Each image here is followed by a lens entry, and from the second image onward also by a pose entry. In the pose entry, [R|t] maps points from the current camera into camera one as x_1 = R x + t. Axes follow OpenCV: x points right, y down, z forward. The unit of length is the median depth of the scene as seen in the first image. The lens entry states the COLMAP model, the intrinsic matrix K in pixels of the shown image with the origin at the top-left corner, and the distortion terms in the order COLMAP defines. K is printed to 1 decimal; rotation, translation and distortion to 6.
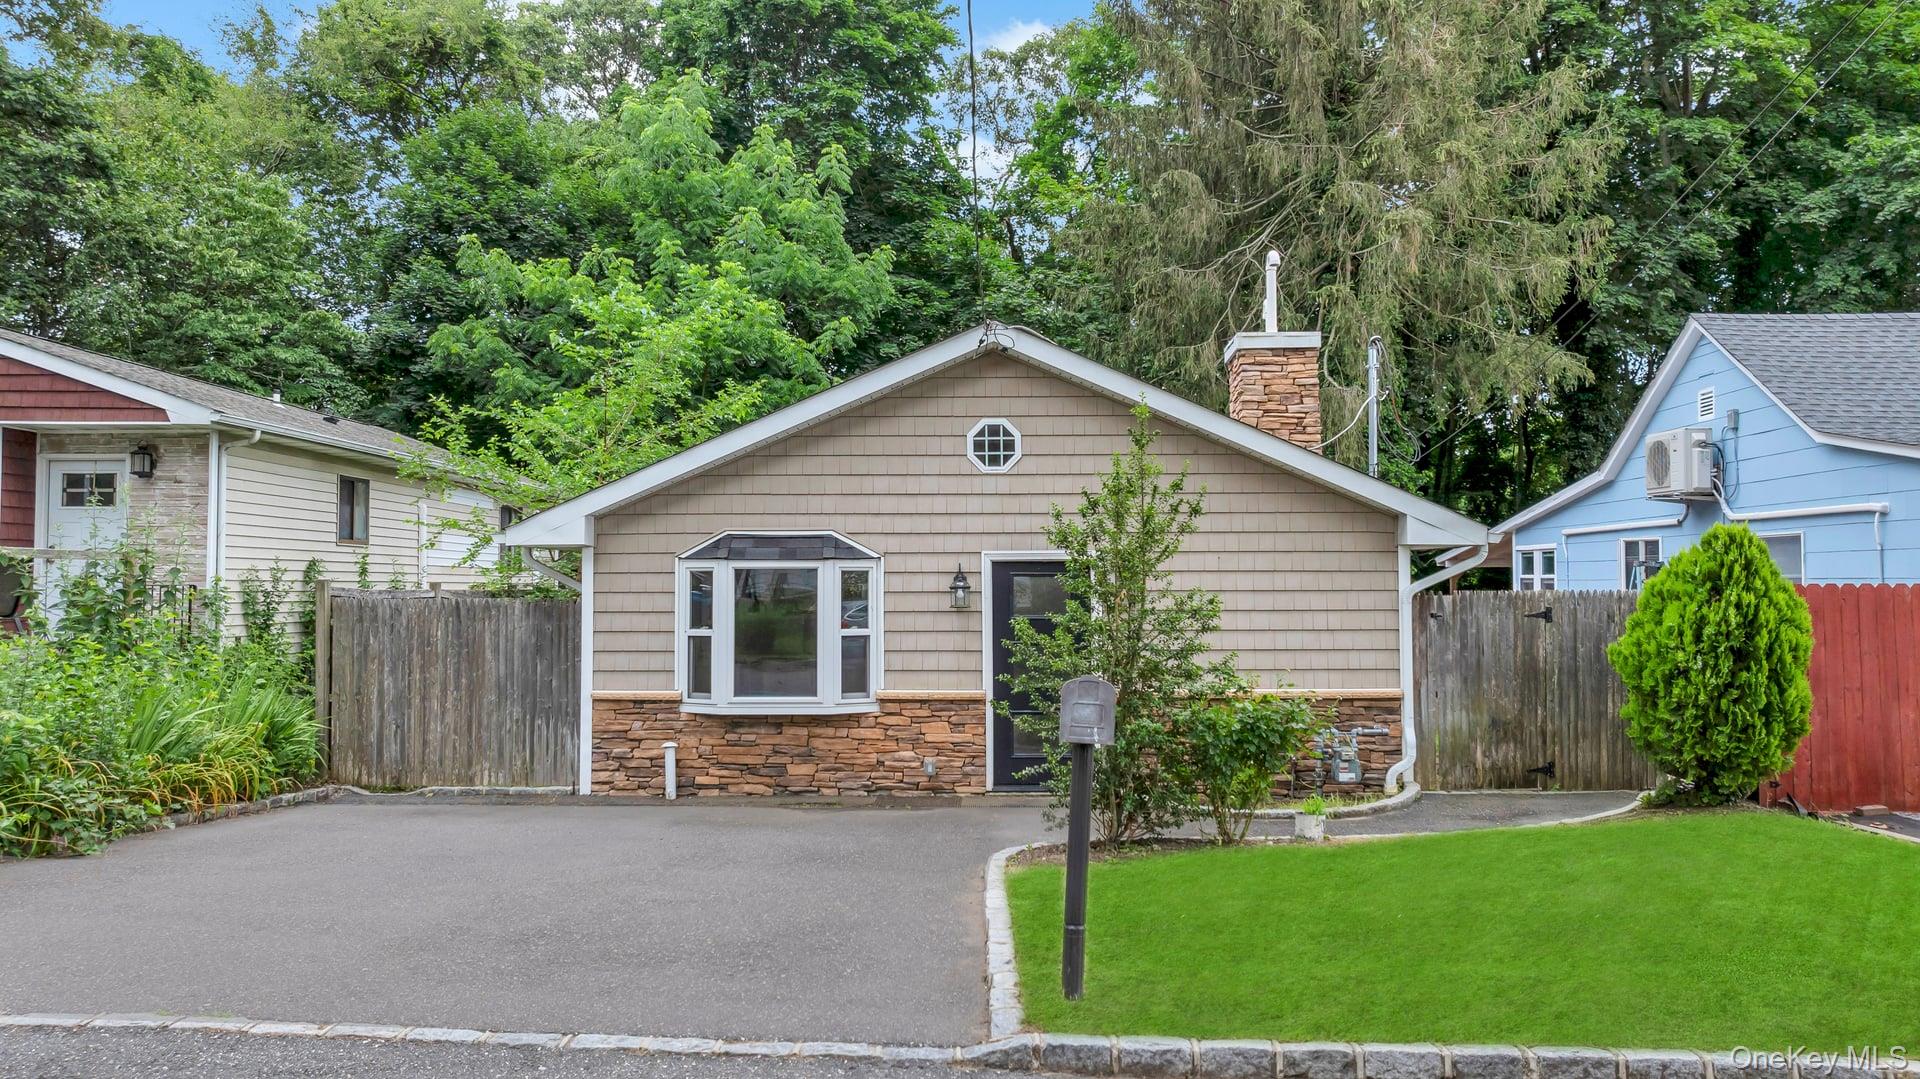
lens RADIAL K [[1361.0, 0, 960.0], [0, 1361.0, 539.5], [0, 0, 1]] dist [-0.012205, -0.005181]
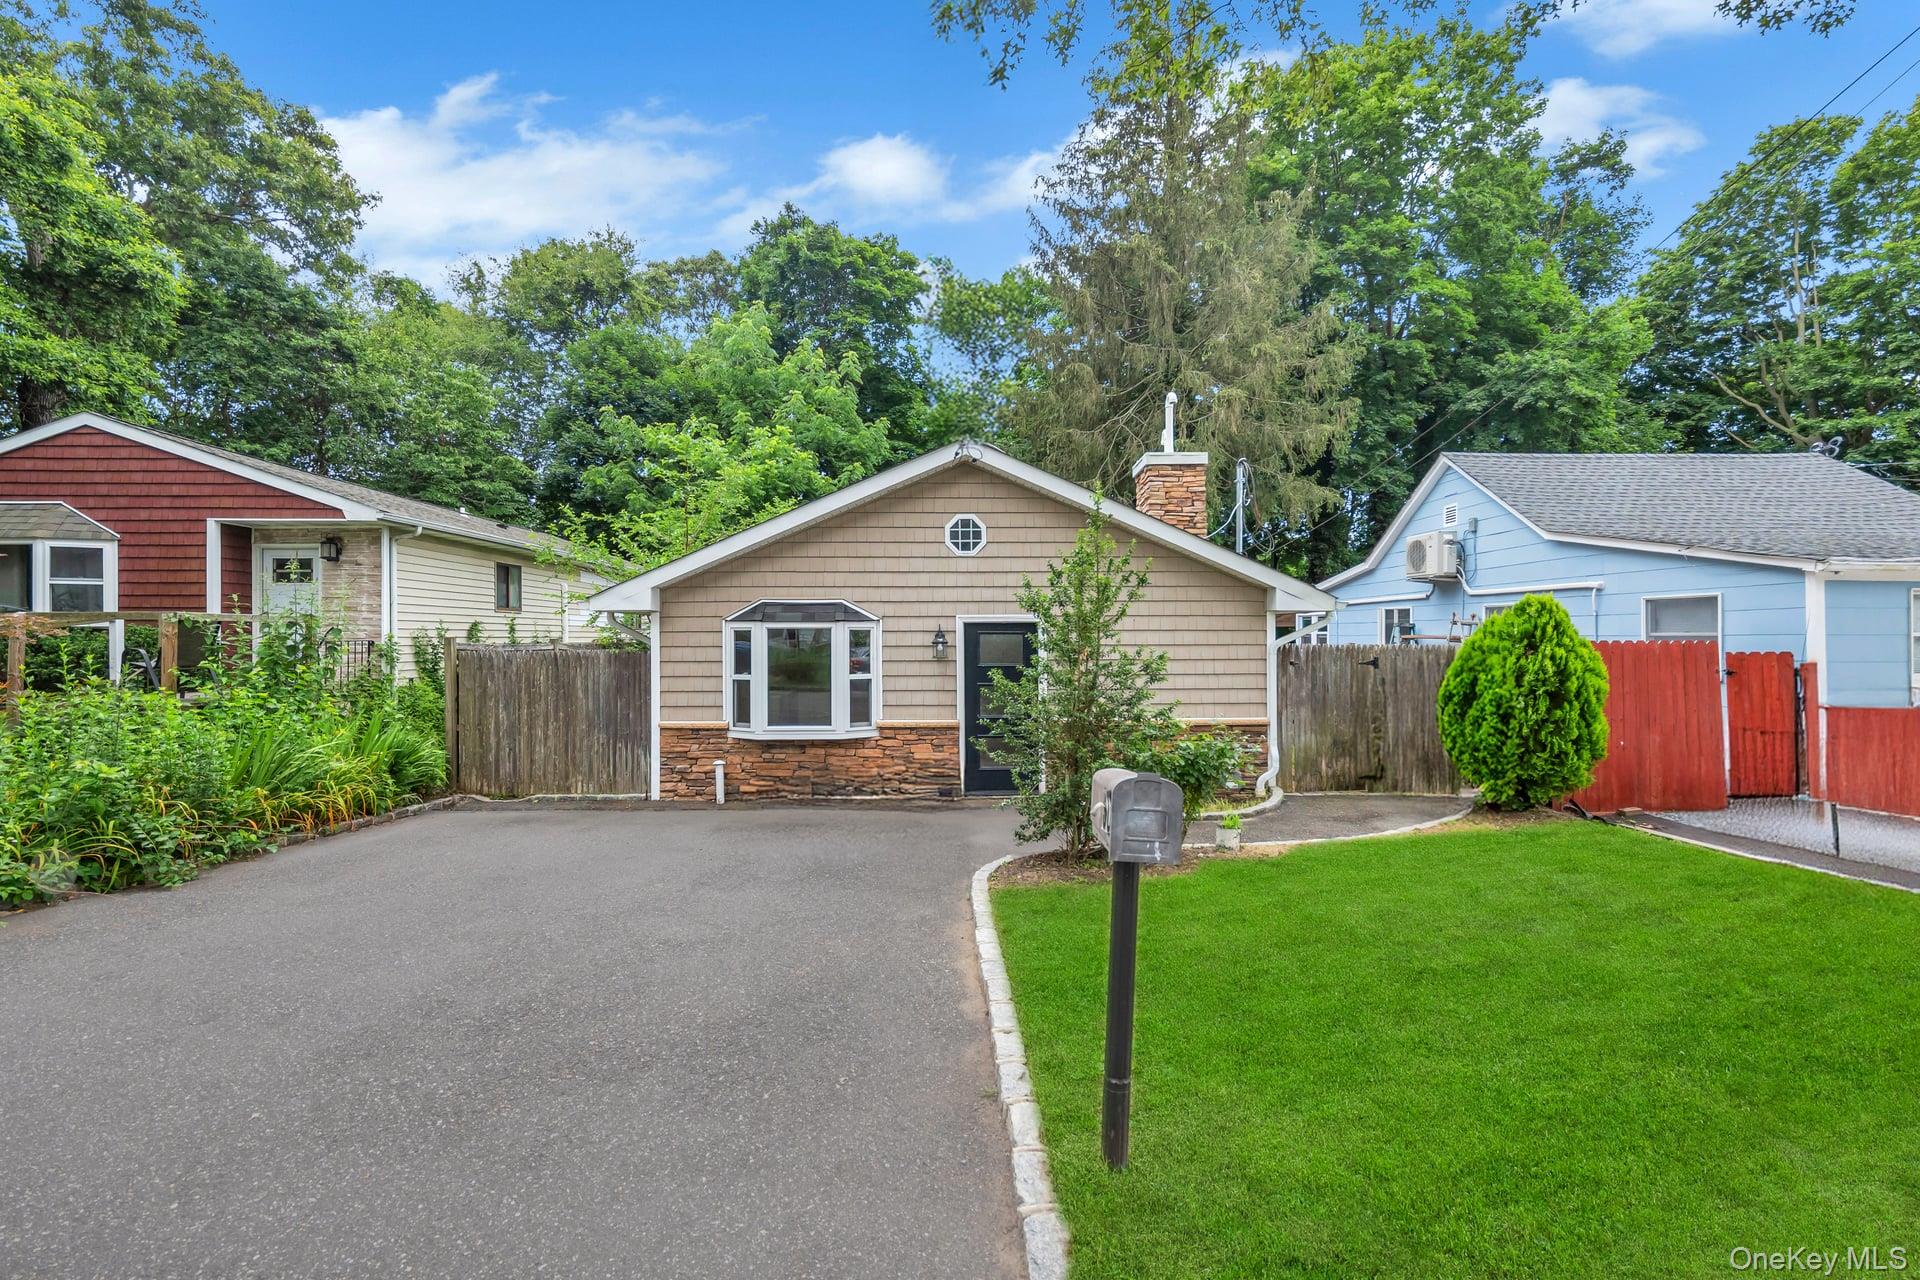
lens RADIAL K [[791.1, 0, 957.6], [0, 791.1, 644.5], [0, 0, 1]] dist [-0.010513, 0.000317]
pose [[0.999331, -0.000841, 0.036566, -0.010857], [-0.000733, 0.999075, 0.042998, 0.003833], [-0.036569, -0.042996, 0.998406, 0.230879]]
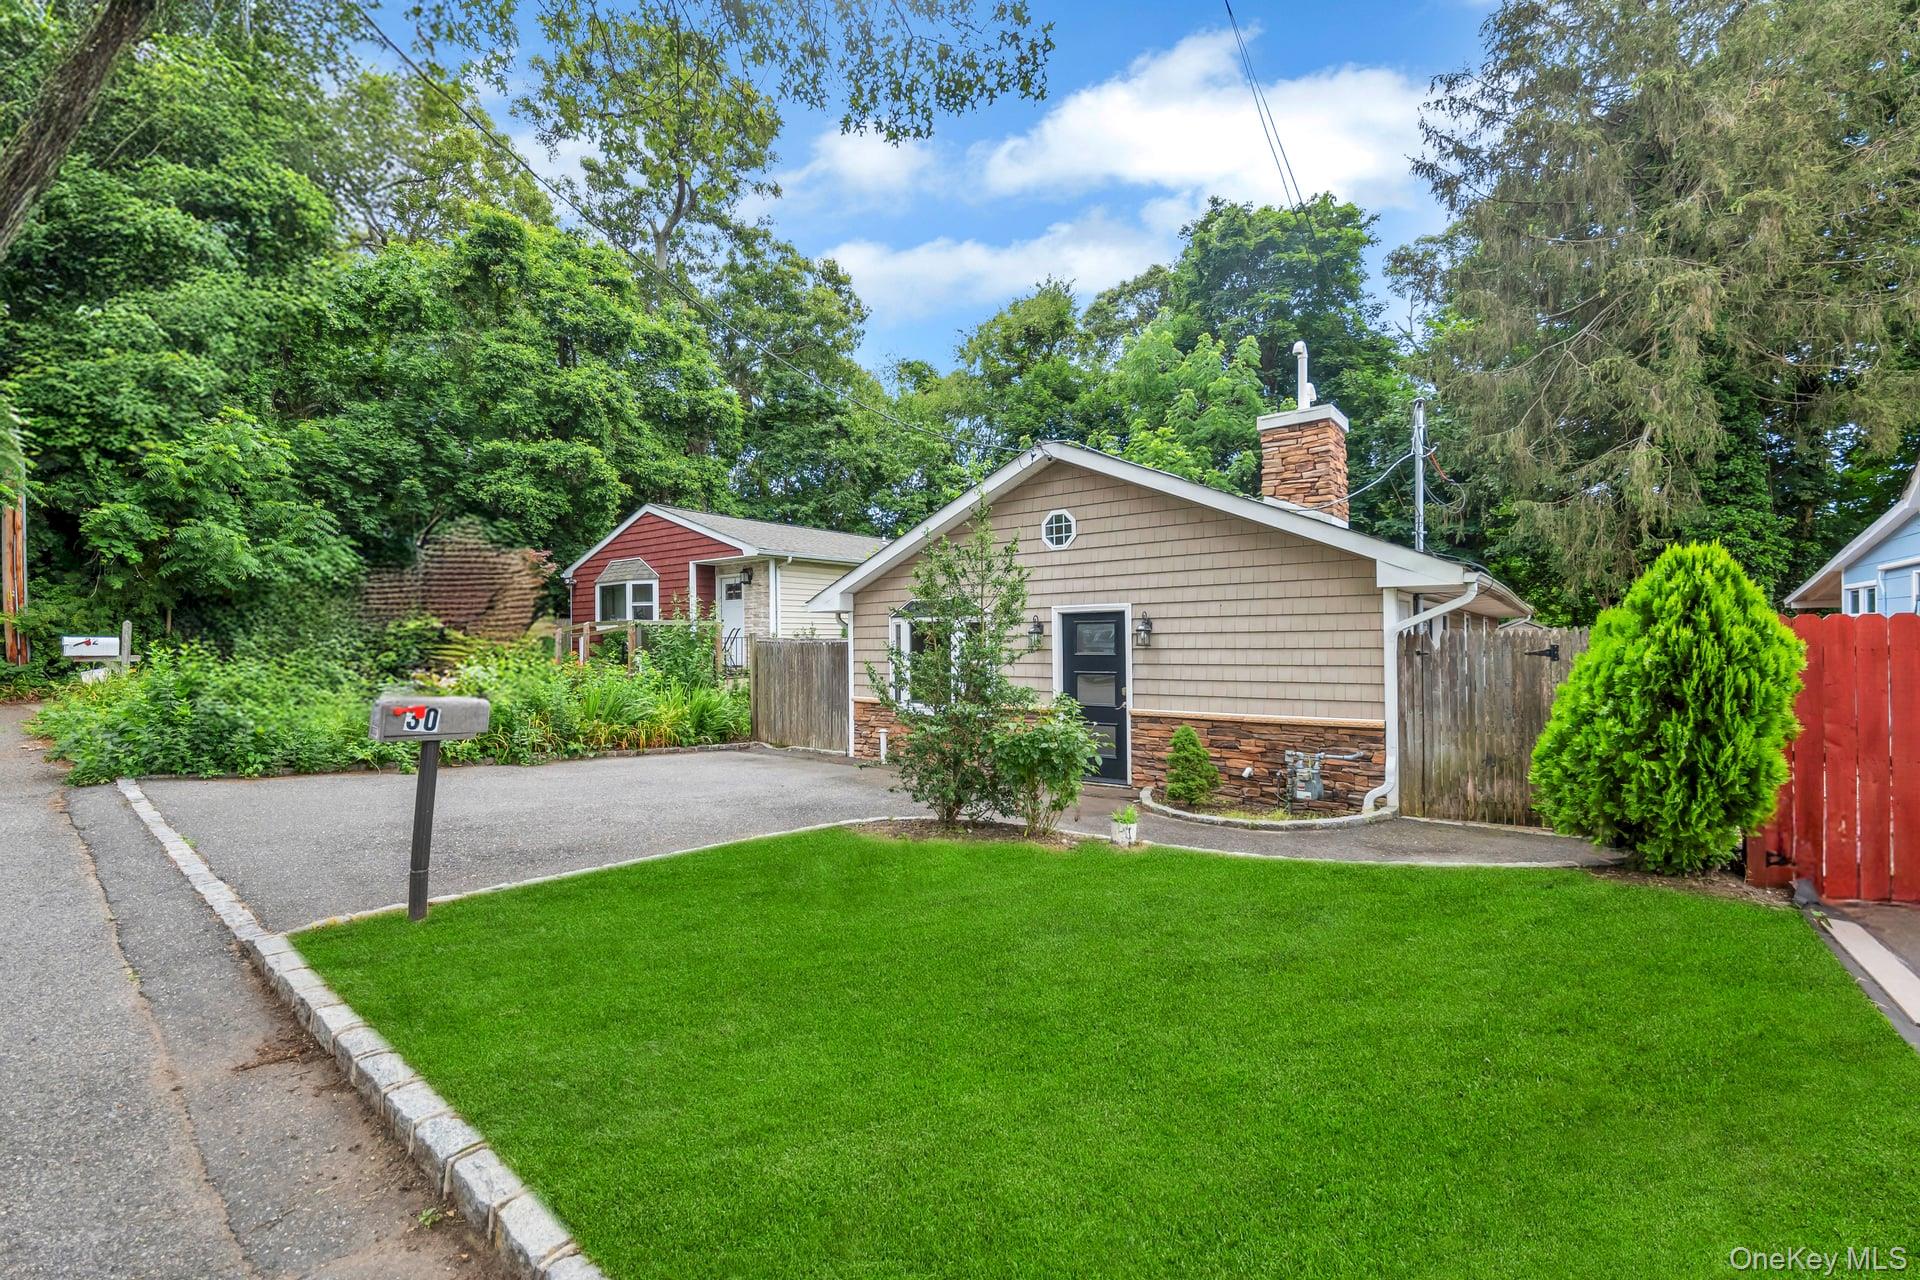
lens RADIAL K [[786.7, 0, 963.2], [0, 786.7, 645.2], [0, 0, 1]] dist [-0.010909, -0.000129]
pose [[0.804799, -0.004021, -0.593534, 0.420562], [0.030525, 0.998934, 0.034623, 0.017425], [0.592762, -0.045982, 0.804064, 0.293691]]
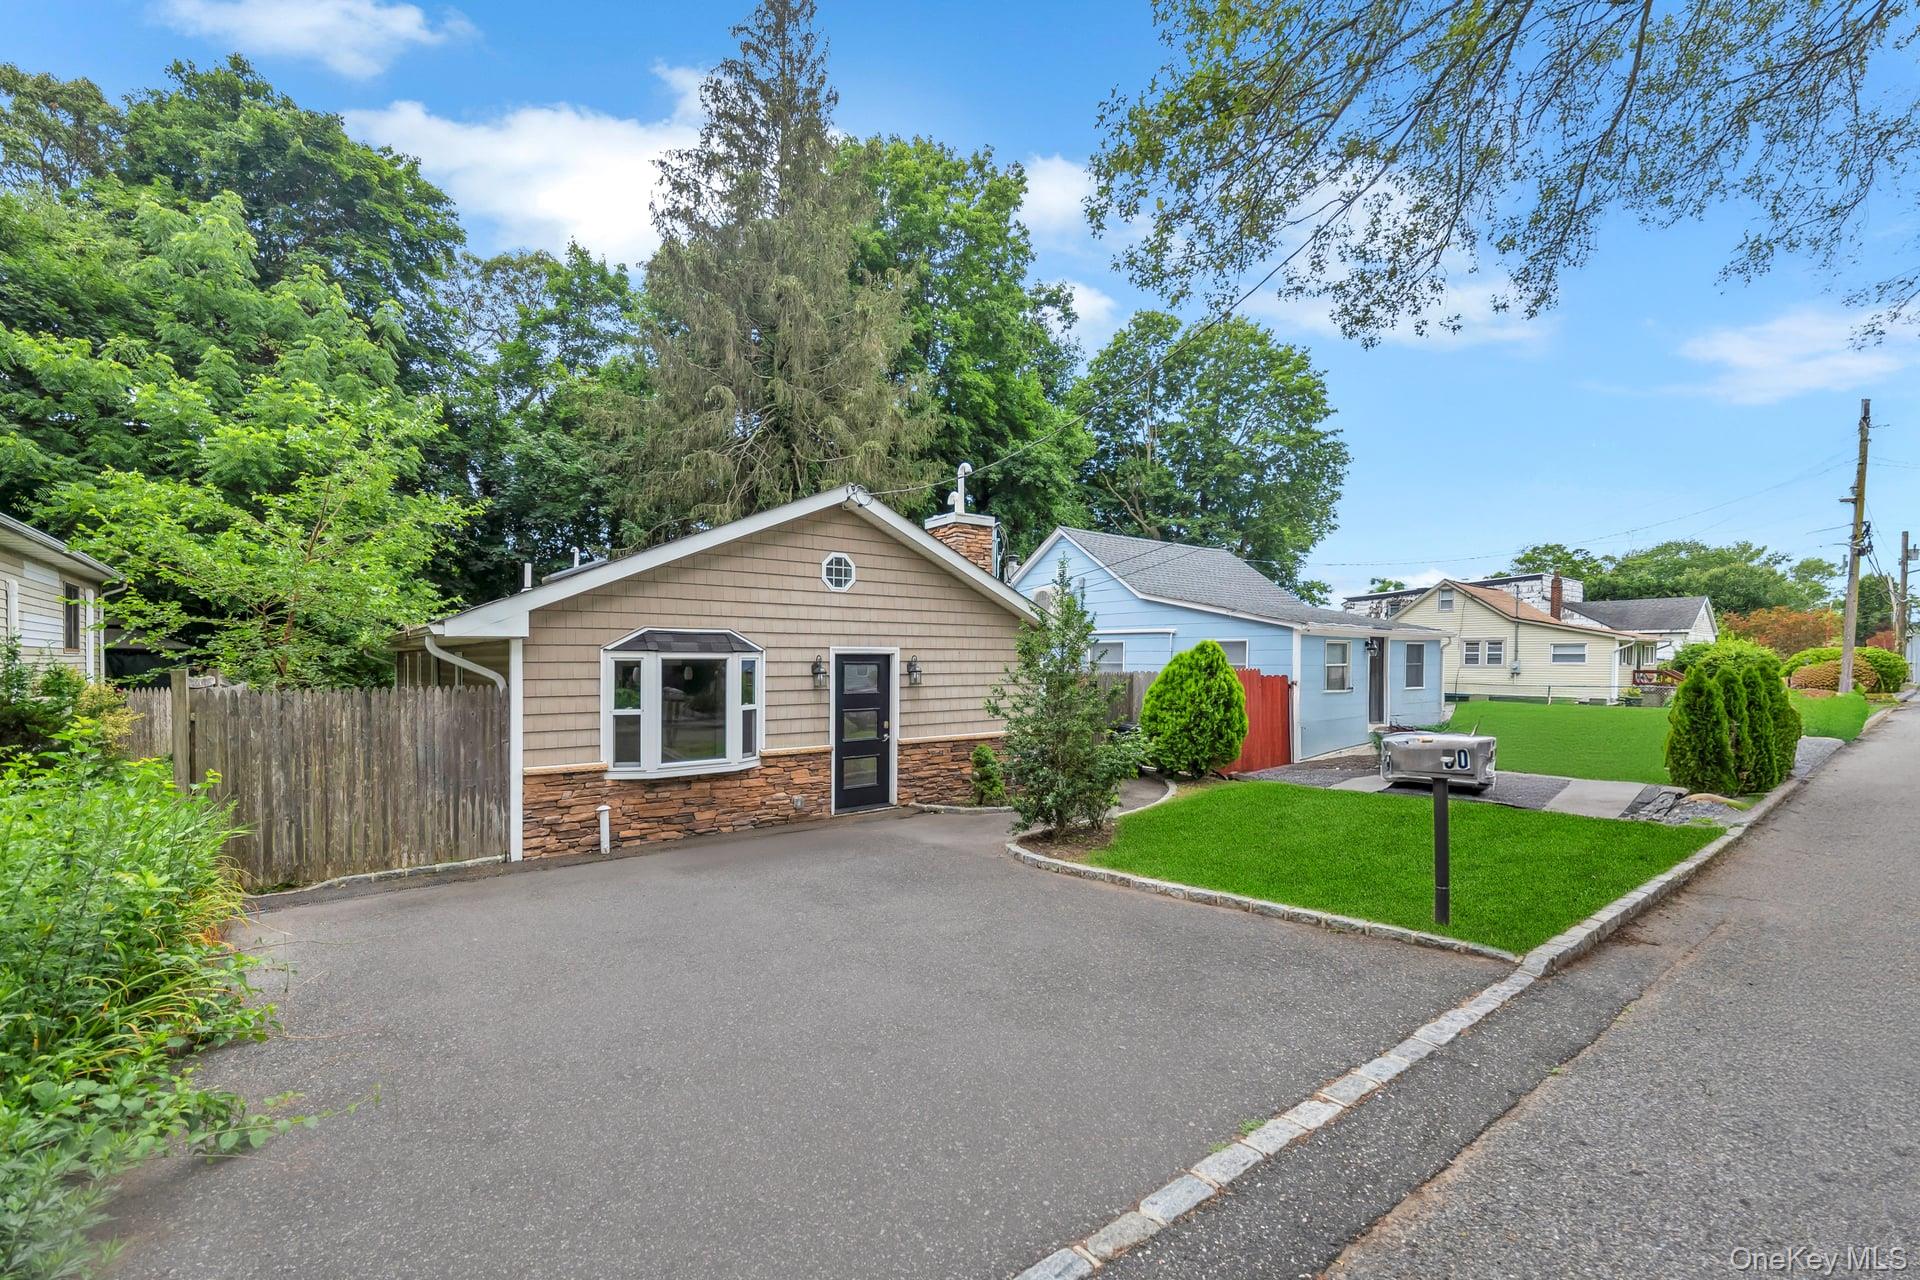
lens RADIAL K [[806.6, 0, 963.2], [0, 806.6, 687.1], [0, 0, 1]] dist [-0.007937, -0.000033]
pose [[0.765687, -0.019443, 0.642919, -0.416879], [-0.024709, 0.997916, 0.059607, -0.003090], [-0.642738, -0.061526, 0.763611, 0.268718]]
